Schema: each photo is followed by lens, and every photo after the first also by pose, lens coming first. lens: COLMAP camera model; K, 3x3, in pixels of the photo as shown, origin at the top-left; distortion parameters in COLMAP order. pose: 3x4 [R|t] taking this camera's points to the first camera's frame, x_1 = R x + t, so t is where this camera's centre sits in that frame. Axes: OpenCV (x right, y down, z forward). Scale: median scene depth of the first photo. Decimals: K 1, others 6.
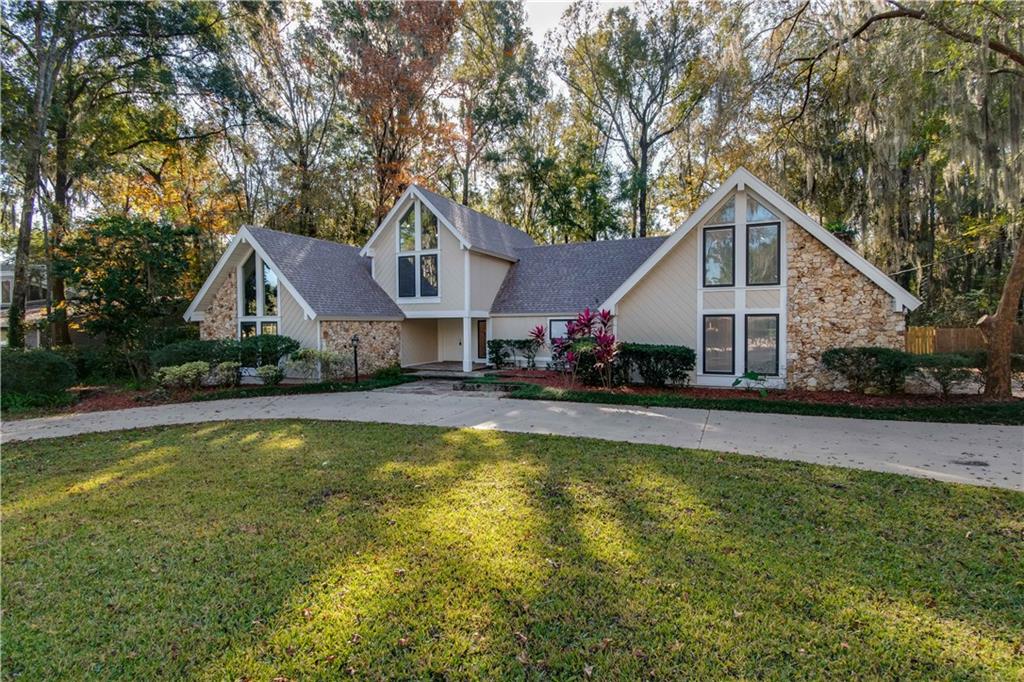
lens RADIAL K [[471.6, 0, 519.6], [0, 471.6, 335.7], [0, 0, 1]] dist [-0.000272, -0.000160]
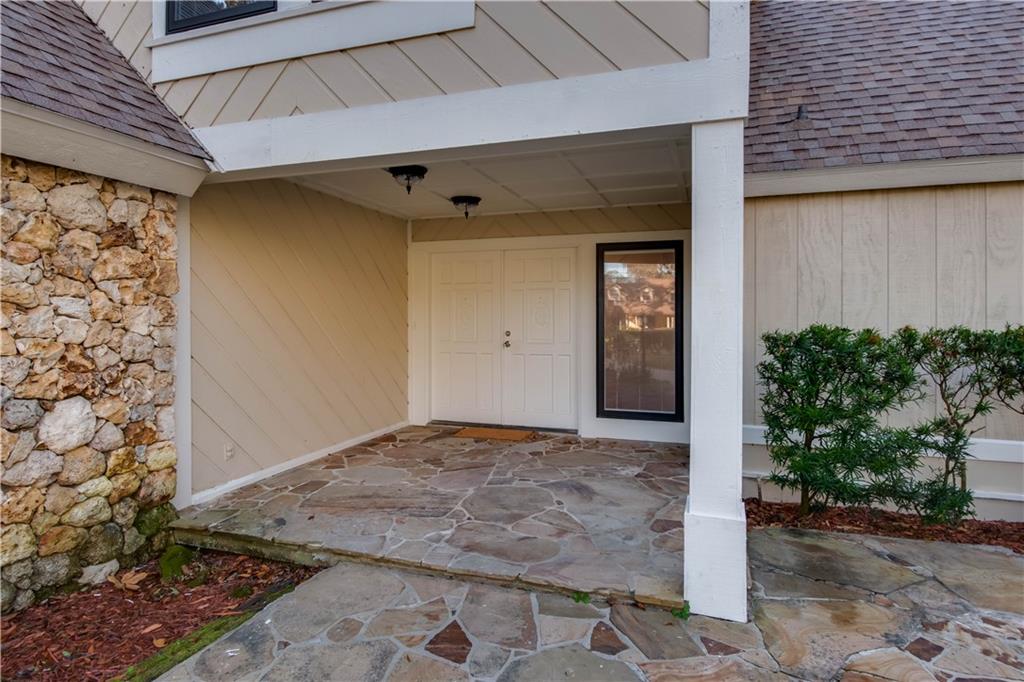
lens RADIAL K [[551.9, 0, 512.5], [0, 551.9, 323.3], [0, 0, 1]] dist [-0.000271, -0.000142]
pose [[0.998181, 0.007227, 0.059854, -0.181373], [-0.006187, 0.999827, -0.017558, 0.011536], [-0.059971, 0.017156, 0.998053, 0.939434]]
